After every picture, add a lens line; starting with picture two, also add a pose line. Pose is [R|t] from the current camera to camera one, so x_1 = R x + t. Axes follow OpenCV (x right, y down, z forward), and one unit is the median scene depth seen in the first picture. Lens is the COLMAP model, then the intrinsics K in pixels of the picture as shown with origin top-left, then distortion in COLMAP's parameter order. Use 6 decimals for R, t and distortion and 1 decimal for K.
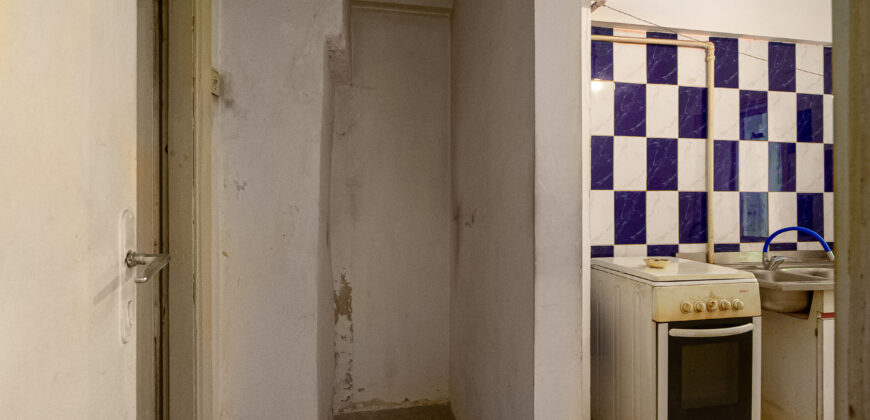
lens RADIAL K [[408.3, 0, 450.9], [0, 408.3, 204.7], [0, 0, 1]] dist [-0.000271, 0.000195]
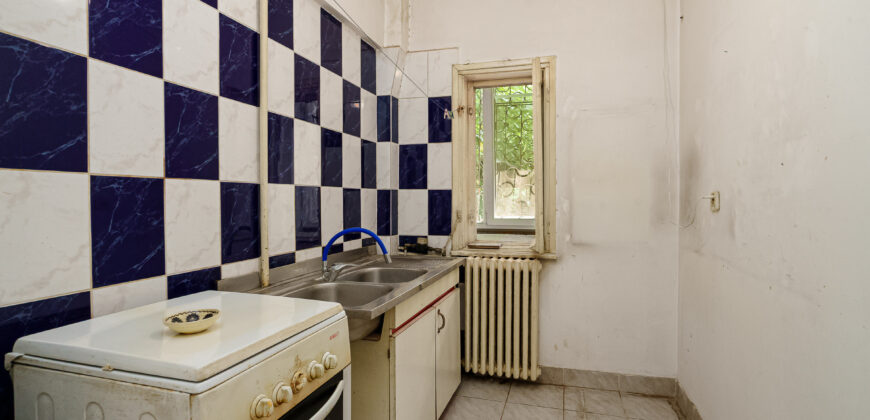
lens RADIAL K [[408.3, 0, 450.9], [0, 408.3, 204.7], [0, 0, 1]] dist [-0.000271, 0.000195]
pose [[0.475201, -0.011665, 0.879800, 0.175242], [0.000978, 0.999918, 0.012729, -0.004552], [-0.879877, -0.005188, 0.475174, 0.393195]]
